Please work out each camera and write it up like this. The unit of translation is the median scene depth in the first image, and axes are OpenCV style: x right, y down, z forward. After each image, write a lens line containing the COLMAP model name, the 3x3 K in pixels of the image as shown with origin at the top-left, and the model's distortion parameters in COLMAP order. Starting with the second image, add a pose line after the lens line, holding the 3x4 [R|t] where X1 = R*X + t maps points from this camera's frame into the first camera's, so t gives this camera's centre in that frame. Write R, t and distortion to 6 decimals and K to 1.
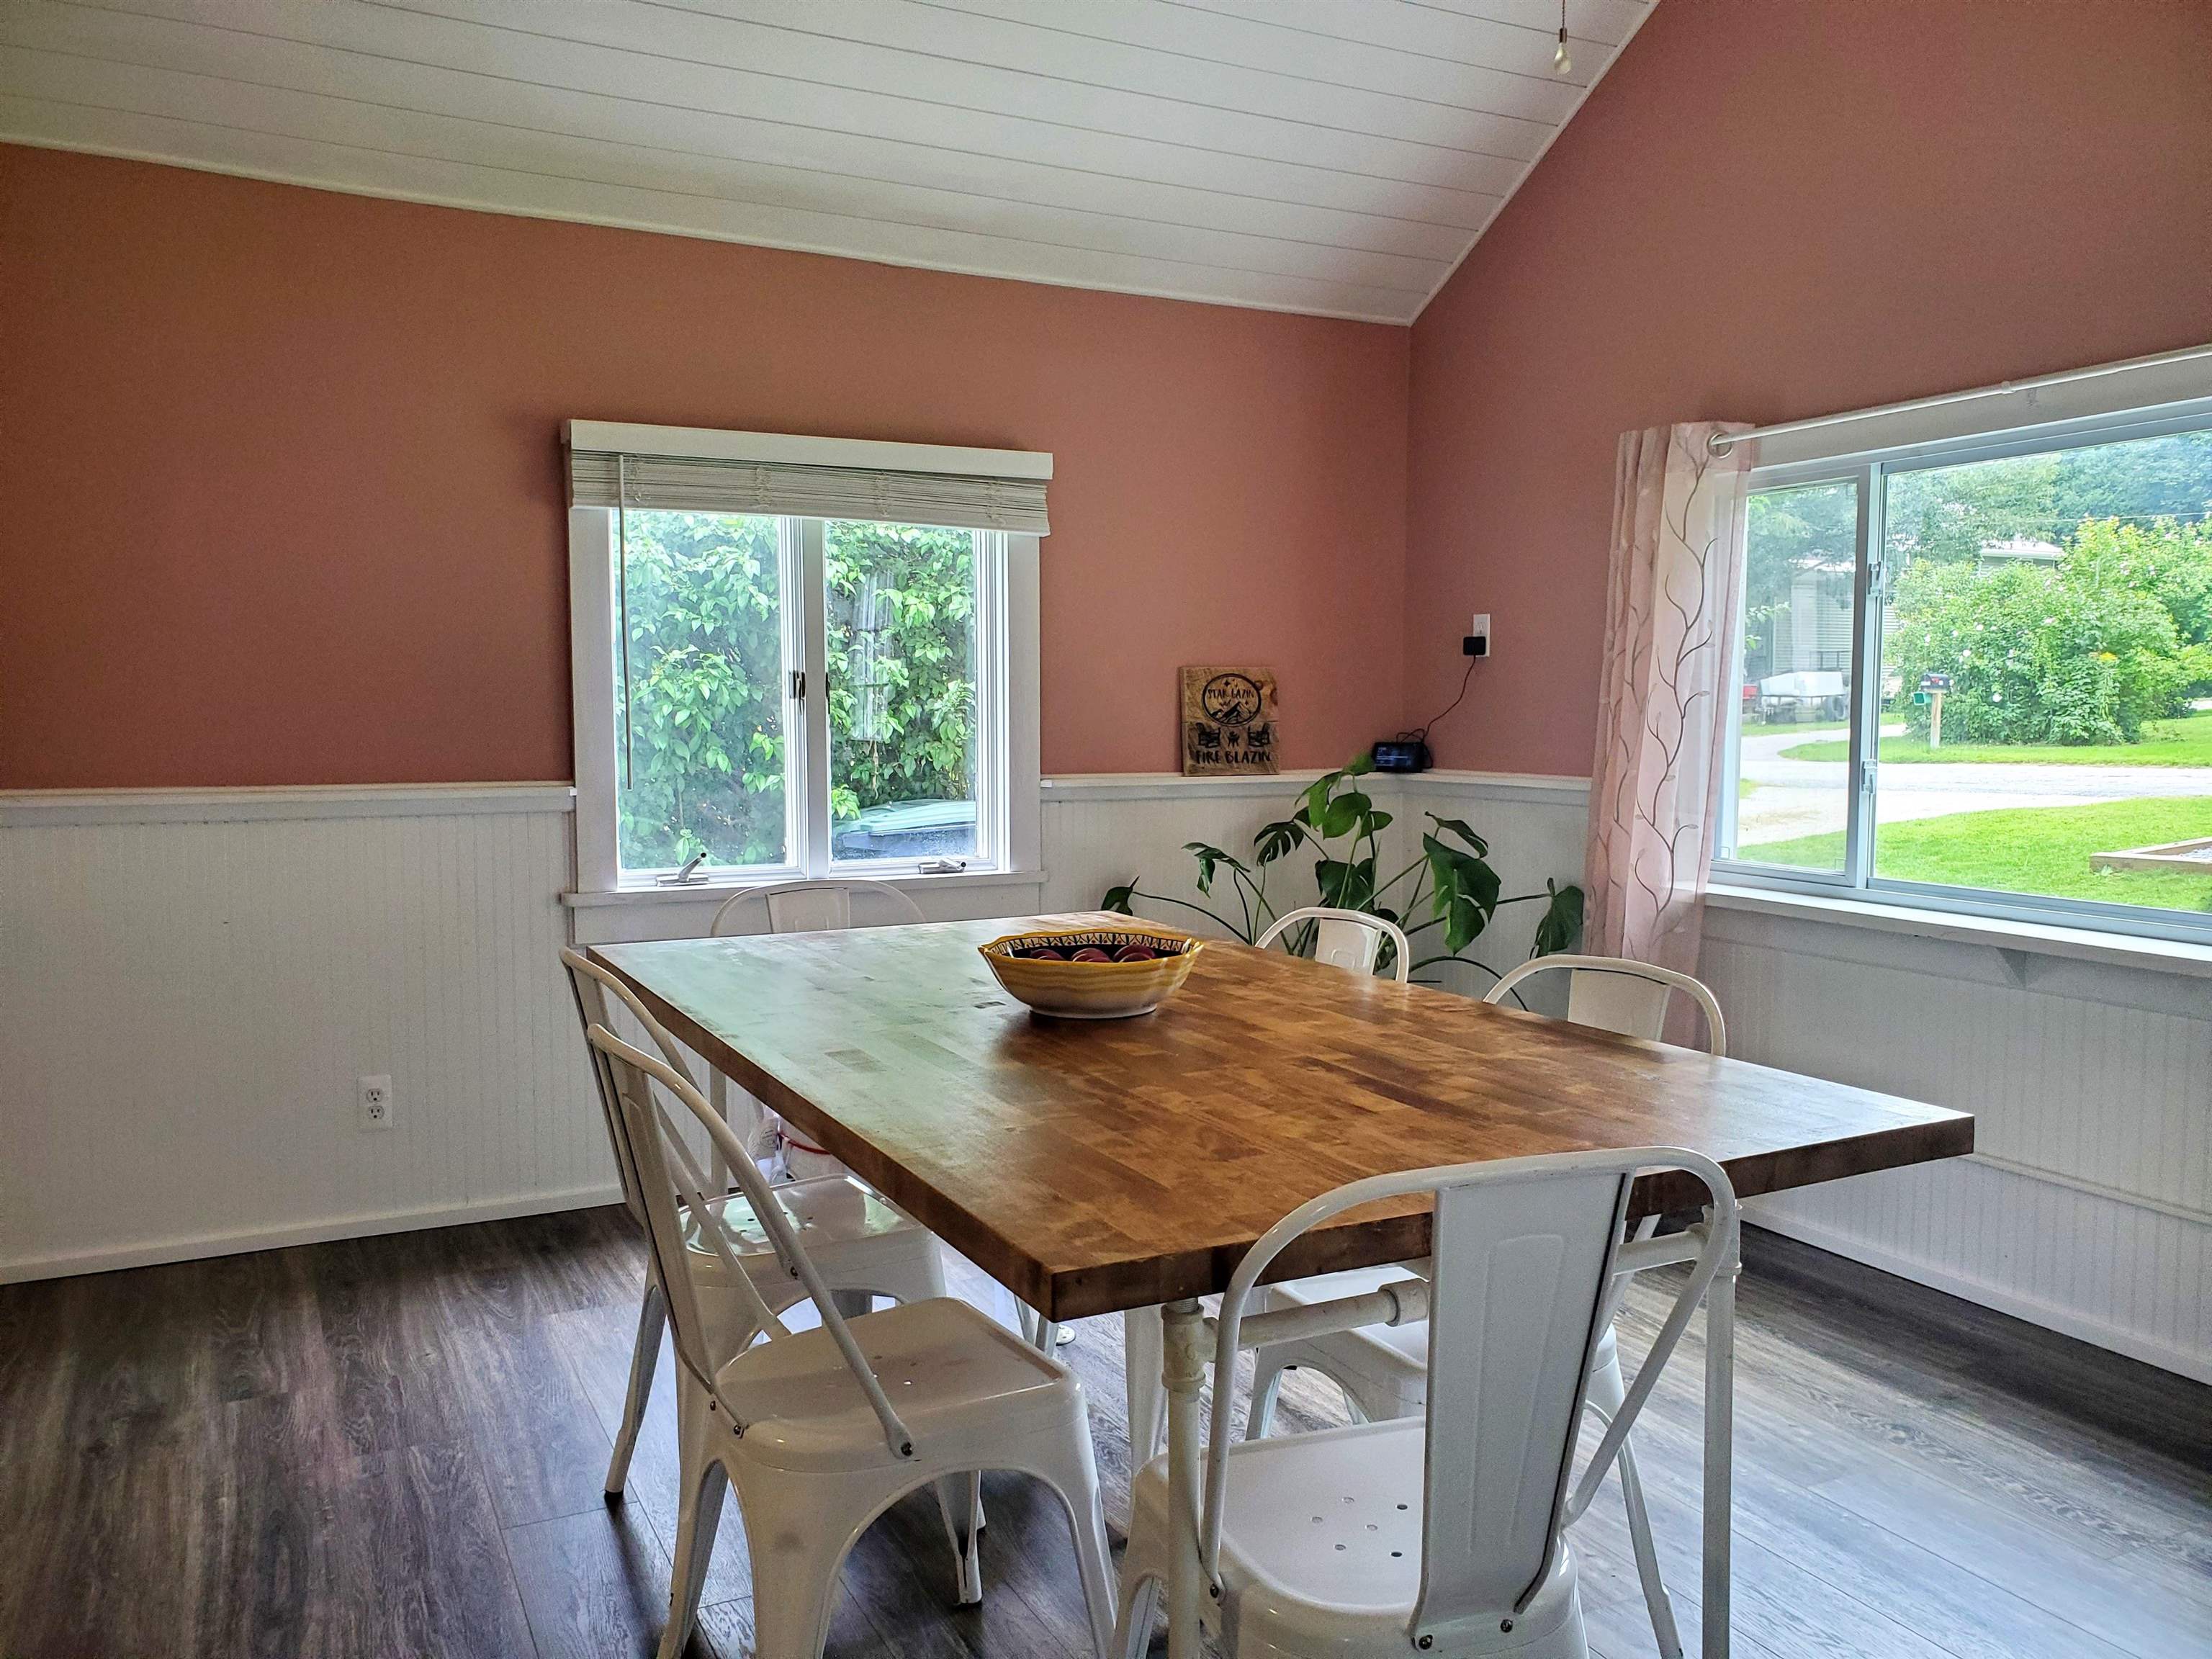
lens RADIAL K [[1713.4, 0, 1106.5], [0, 1713.4, 843.1], [0, 0, 1]] dist [0.092980, 0.000340]
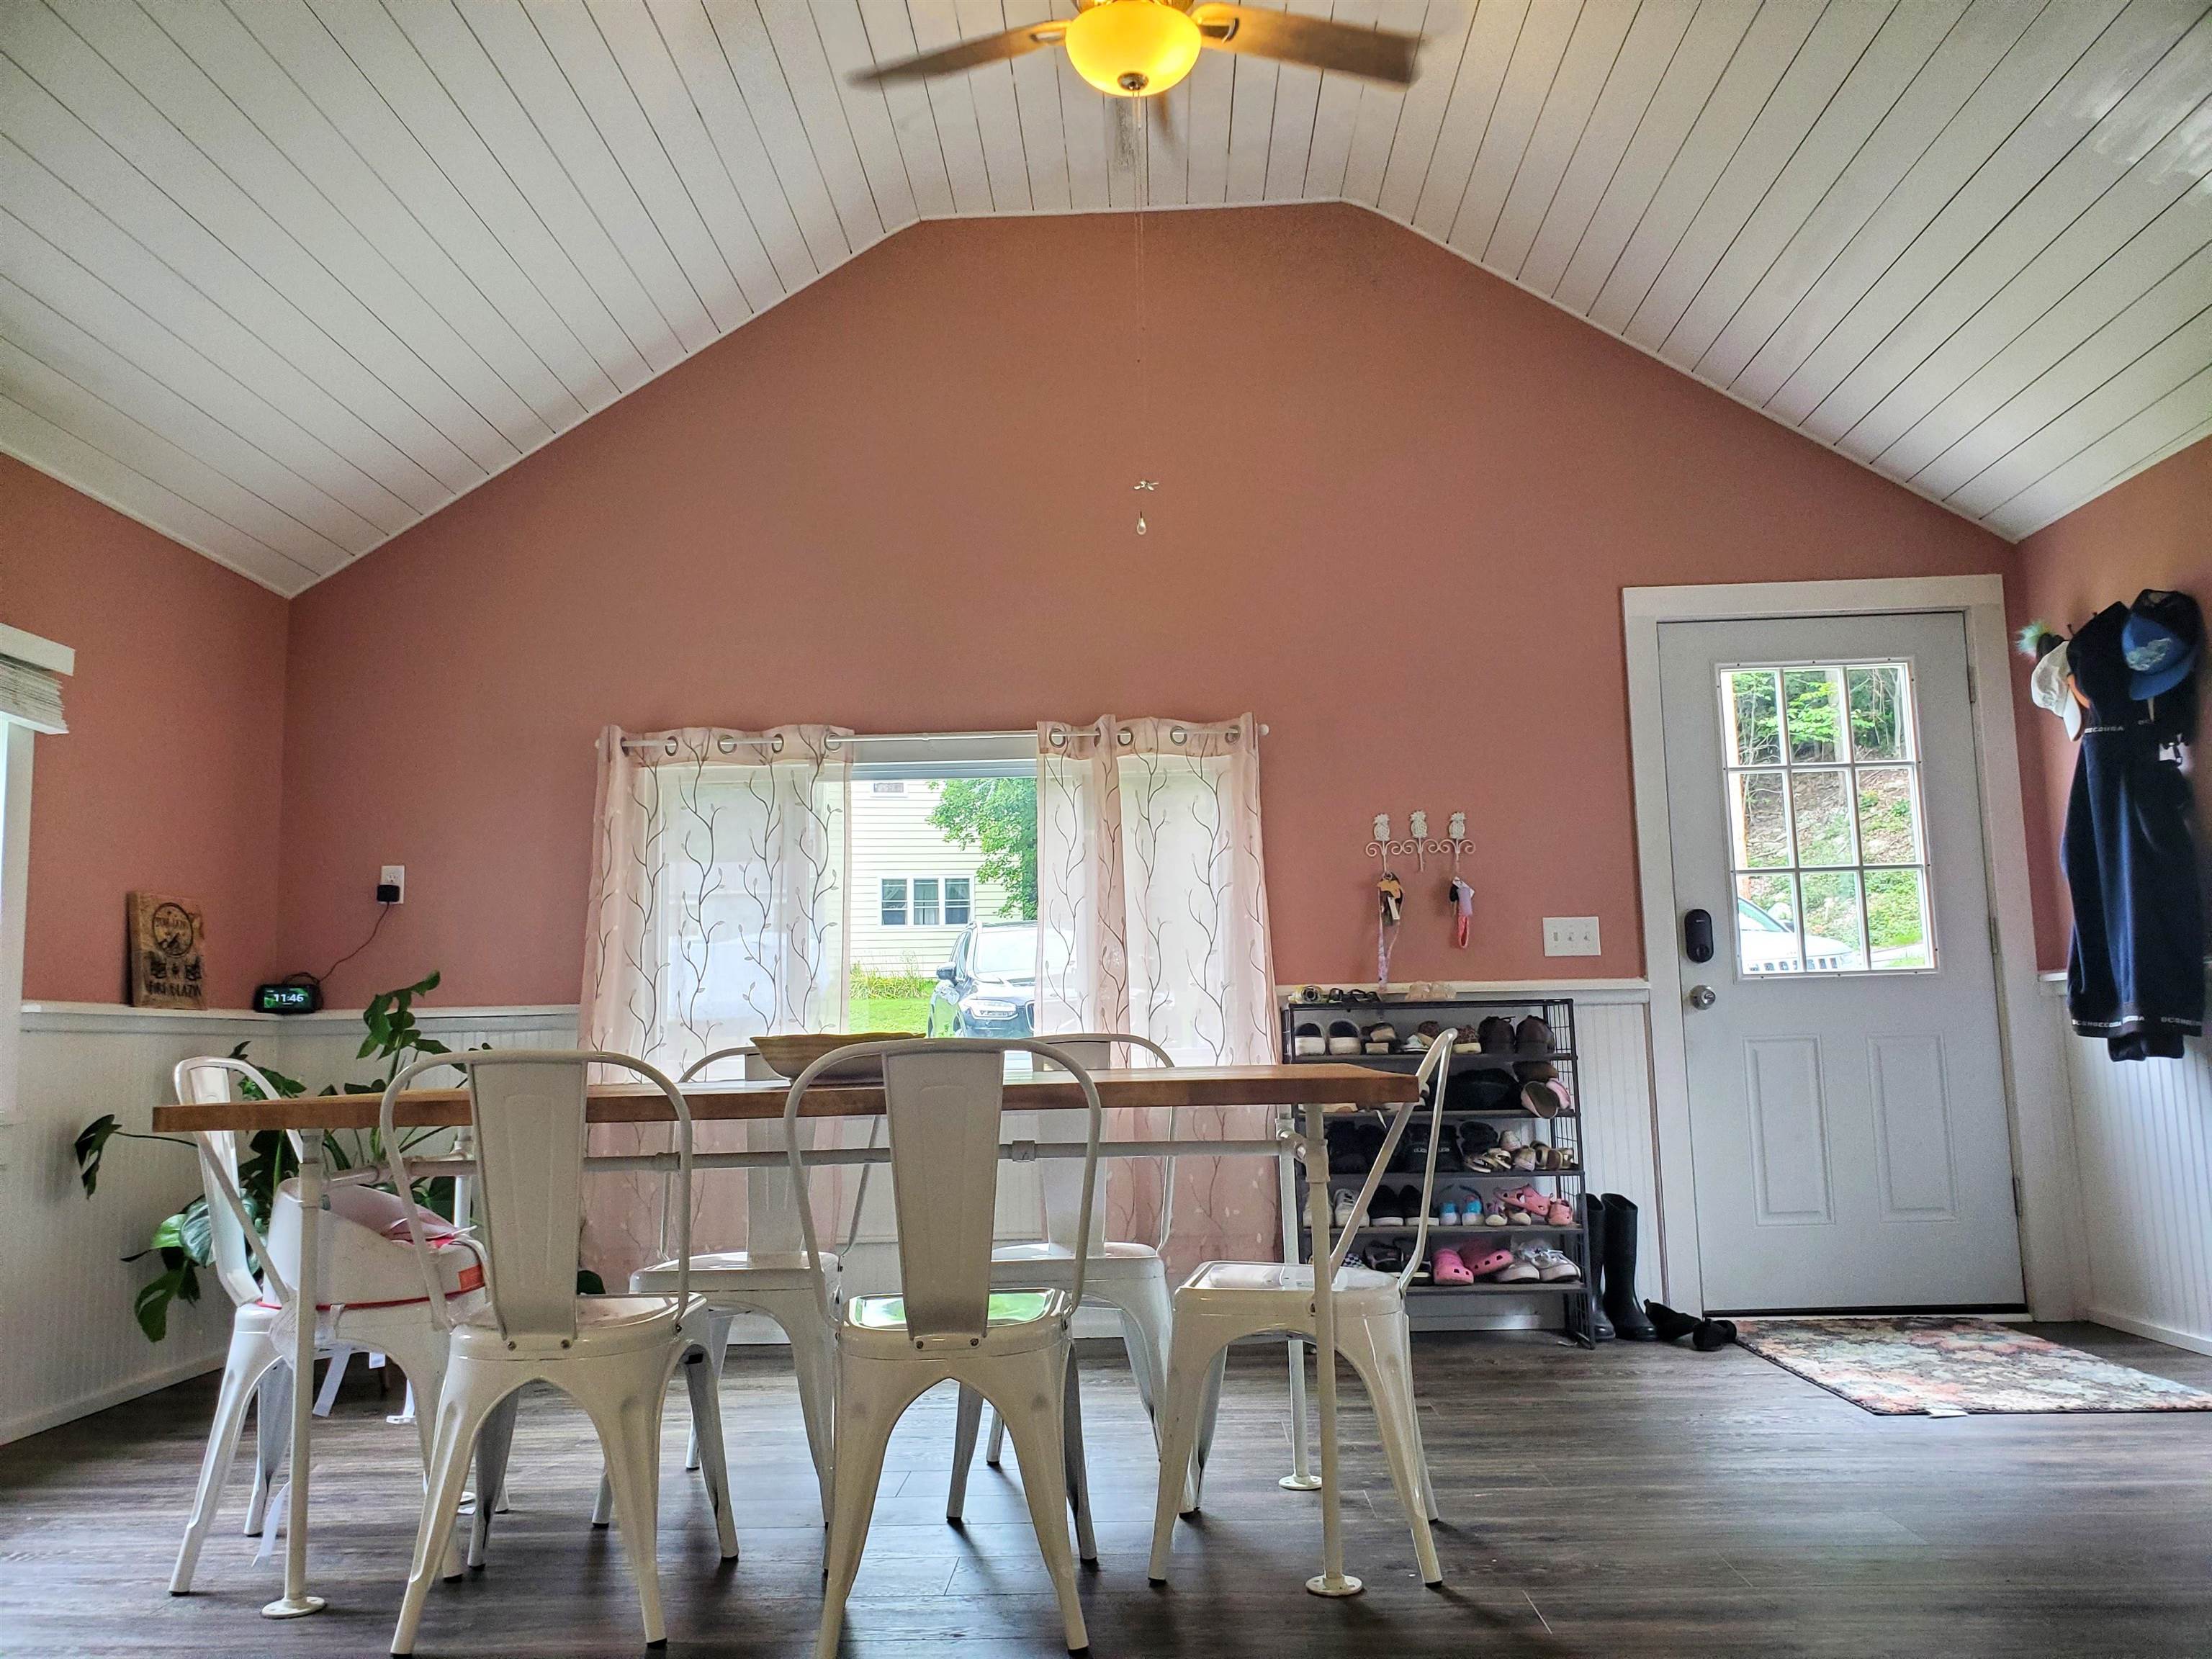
lens RADIAL K [[1713.4, 0, 1106.5], [0, 1713.4, 843.1], [0, 0, 1]] dist [0.092980, 0.000340]
pose [[0.485459, 0.095924, 0.868981, -0.531376], [0.096038, 0.982096, -0.162062, 0.077807], [-0.868968, 0.162130, 0.467555, 0.080765]]
